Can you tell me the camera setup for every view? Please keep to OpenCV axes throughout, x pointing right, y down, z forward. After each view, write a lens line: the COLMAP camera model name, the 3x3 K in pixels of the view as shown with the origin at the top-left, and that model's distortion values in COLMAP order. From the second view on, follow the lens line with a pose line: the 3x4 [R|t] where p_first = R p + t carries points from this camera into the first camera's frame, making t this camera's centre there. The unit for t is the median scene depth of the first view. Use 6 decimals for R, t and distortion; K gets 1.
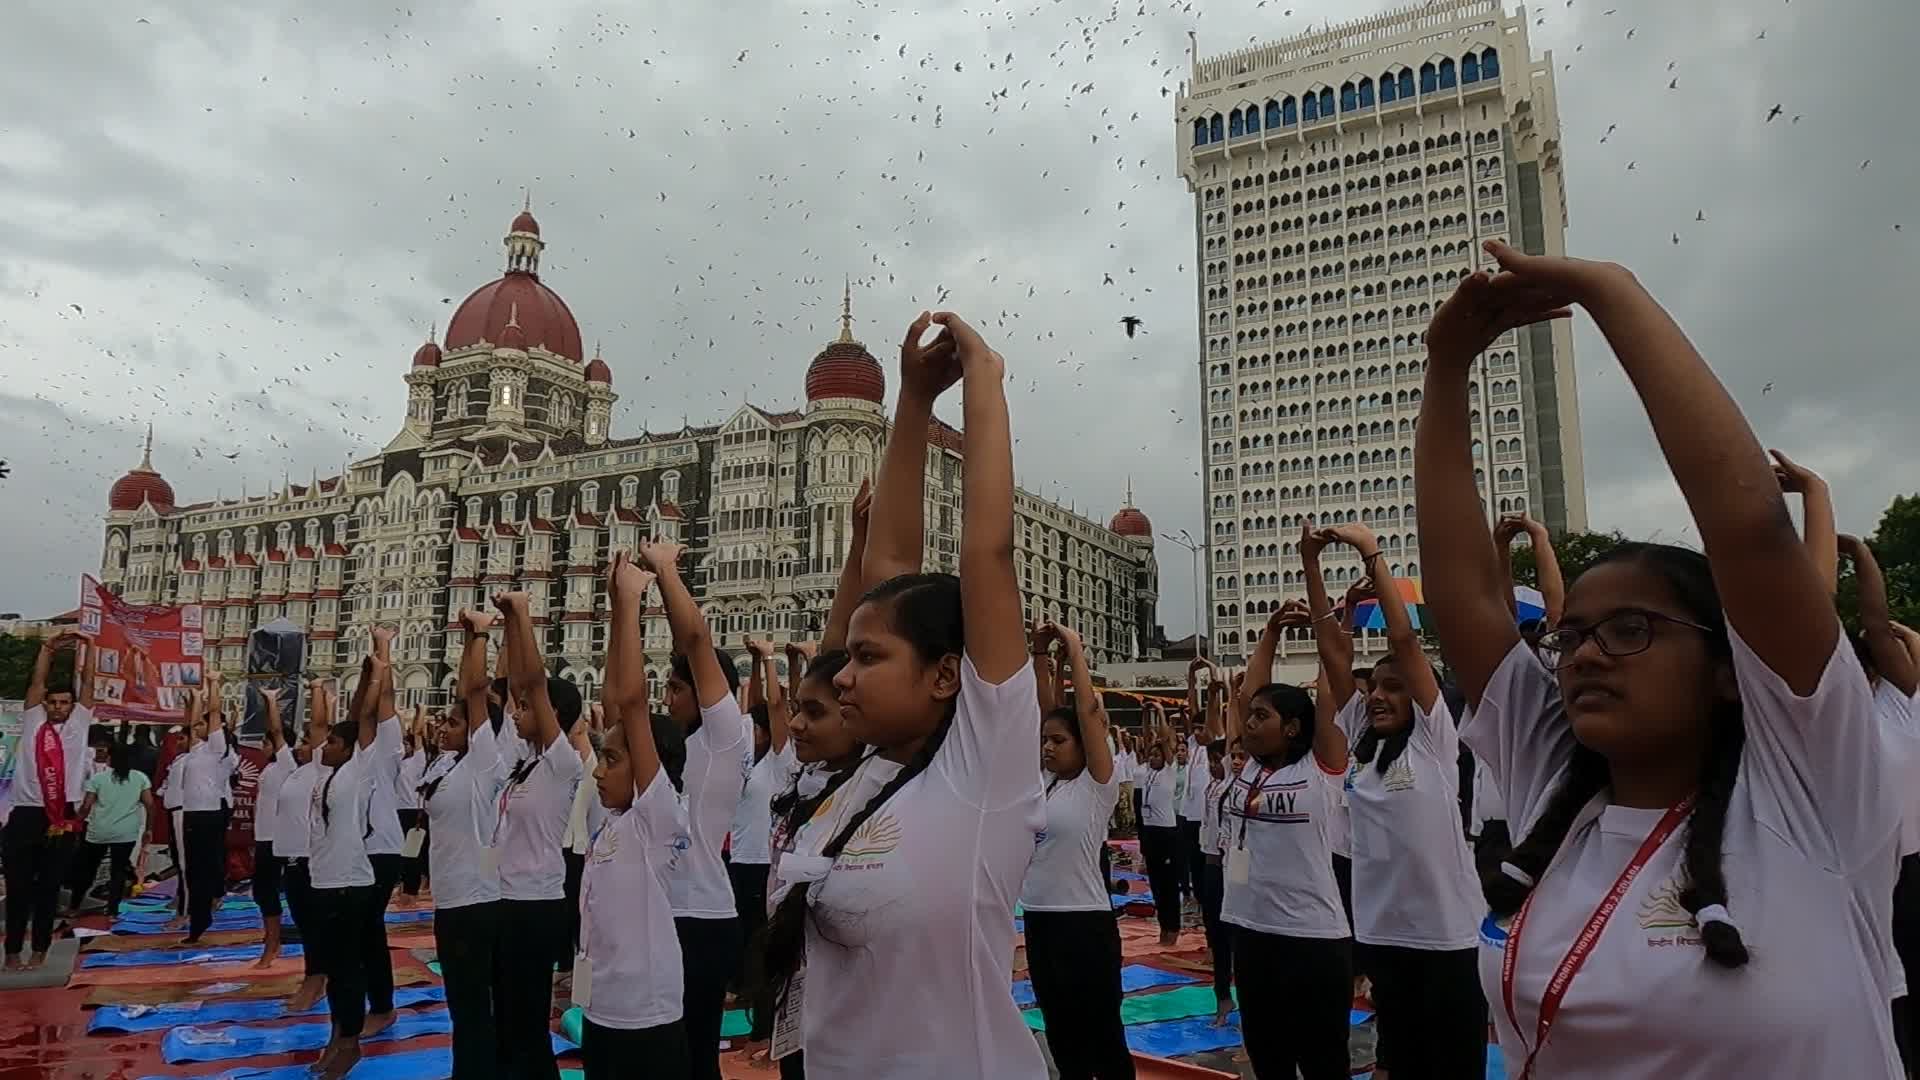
lens RADIAL K [[1252.6, 0, 960.0], [0, 1252.6, 540.0], [0, 0, 1]] dist [0.004546, 0.000514]
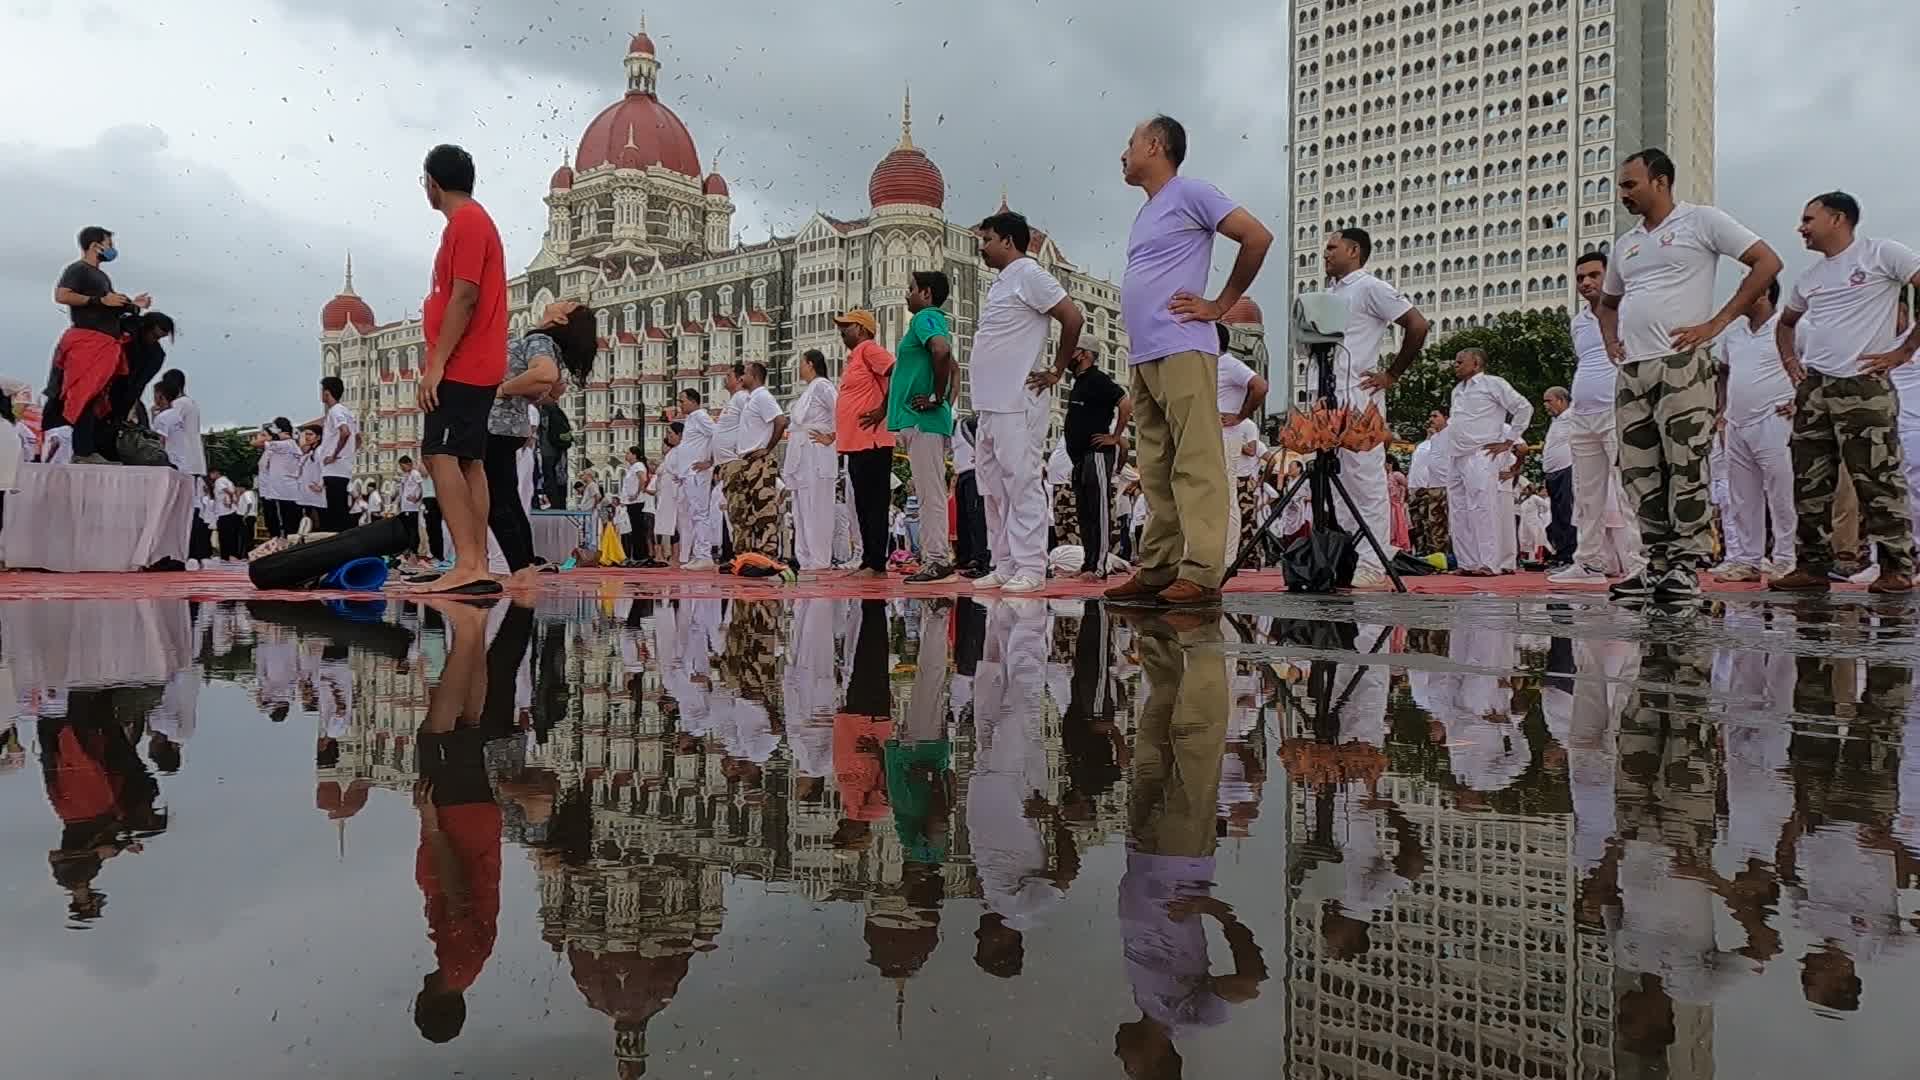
lens RADIAL K [[1252.6, 0, 960.0], [0, 1252.6, 540.0], [0, 0, 1]] dist [0.004546, 0.000514]
pose [[0.985188, -0.003812, -0.171437, 0.110290], [0.031653, 0.986616, 0.159958, -0.000273], [0.168533, -0.163015, 0.972123, -0.058368]]
